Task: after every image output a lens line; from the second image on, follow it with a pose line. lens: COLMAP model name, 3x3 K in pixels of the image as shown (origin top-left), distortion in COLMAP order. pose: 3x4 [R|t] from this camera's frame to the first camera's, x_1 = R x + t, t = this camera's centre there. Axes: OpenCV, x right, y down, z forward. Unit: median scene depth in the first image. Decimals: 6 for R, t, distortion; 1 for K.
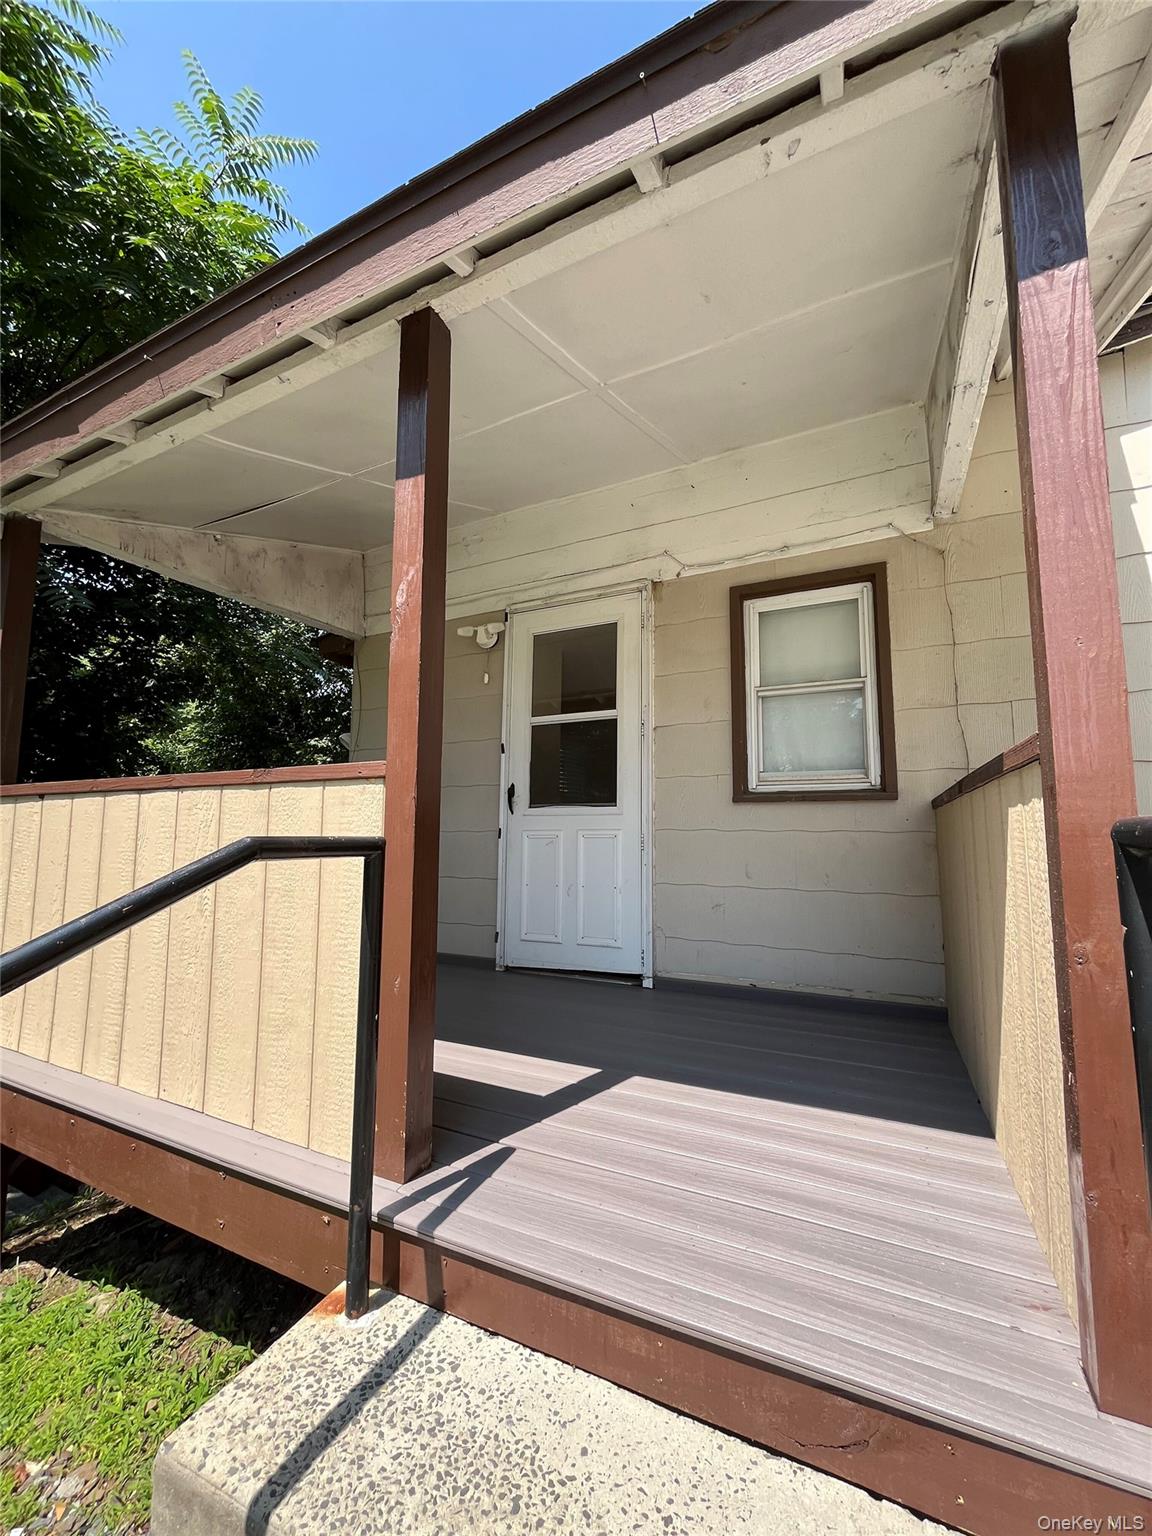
lens RADIAL K [[614.2, 0, 576.0], [0, 614.2, 768.0], [0, 0, 1]] dist [-0.008720, -0.000126]
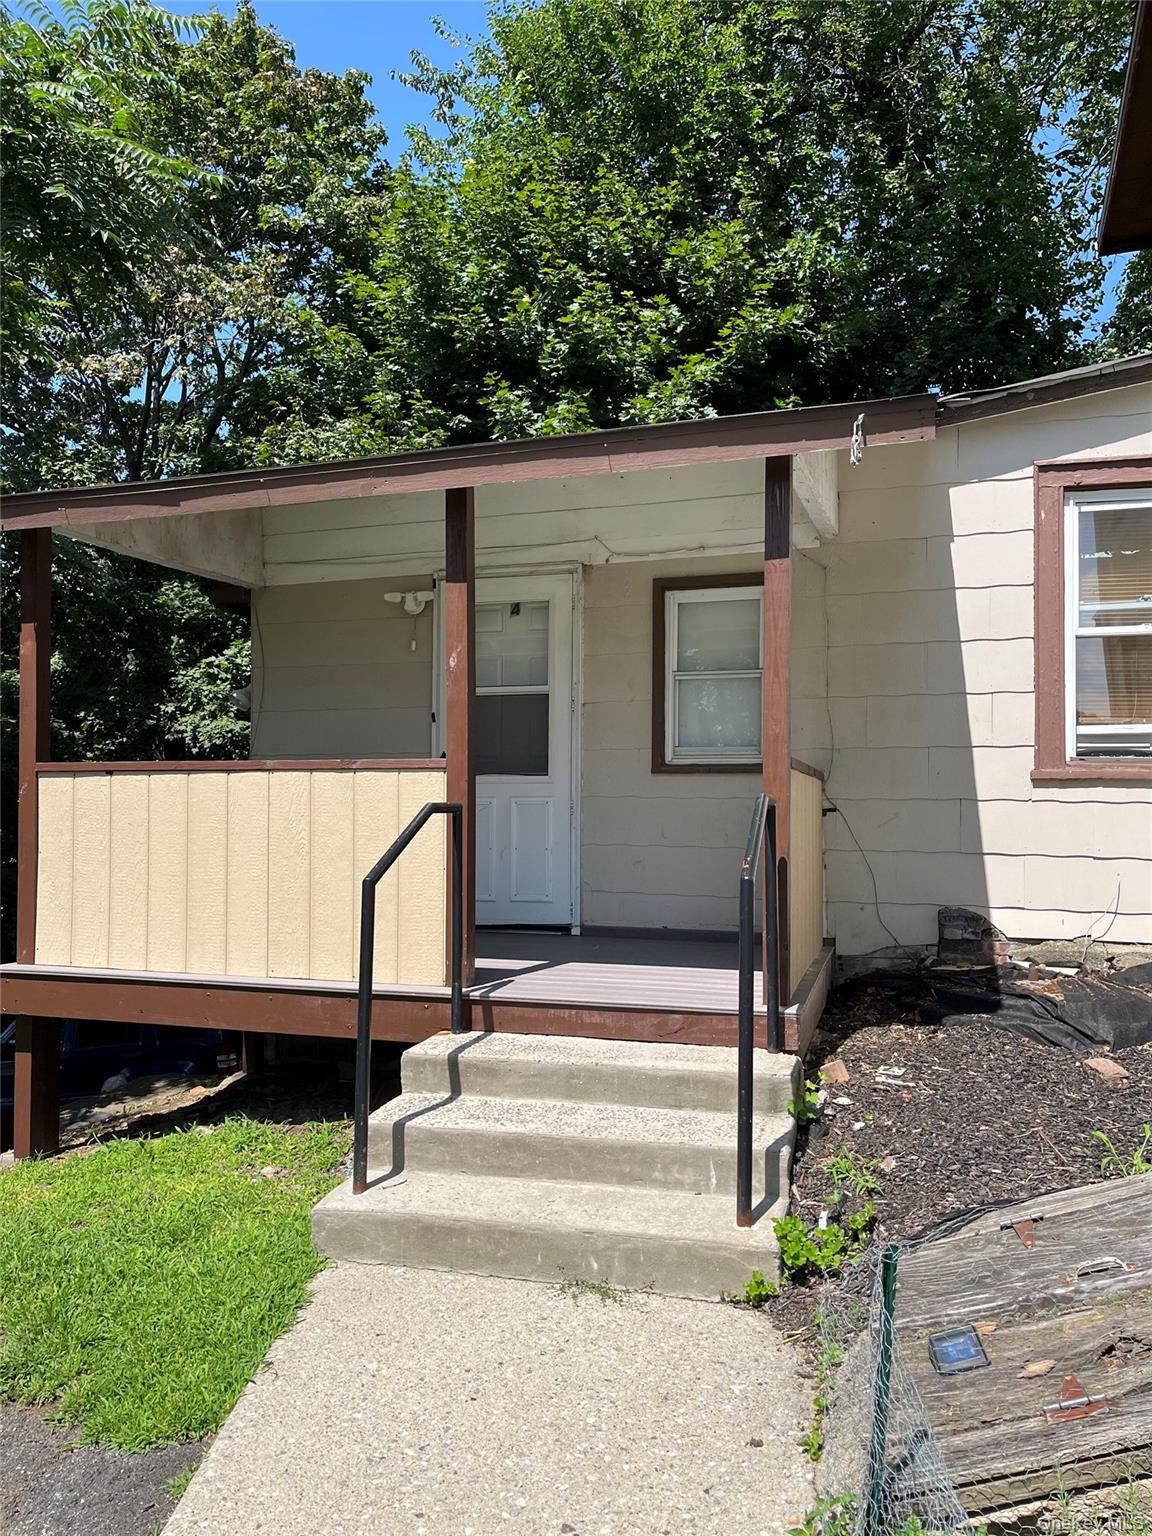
lens RADIAL K [[1163.9, 0, 565.7], [0, 1163.9, 752.3], [0, 0, 1]] dist [0.109954, -0.264764]
pose [[0.988340, 0.004908, 0.152181, -0.222708], [-0.014728, 0.997875, 0.063466, -0.113722], [-0.151546, -0.064967, 0.986313, -1.066197]]
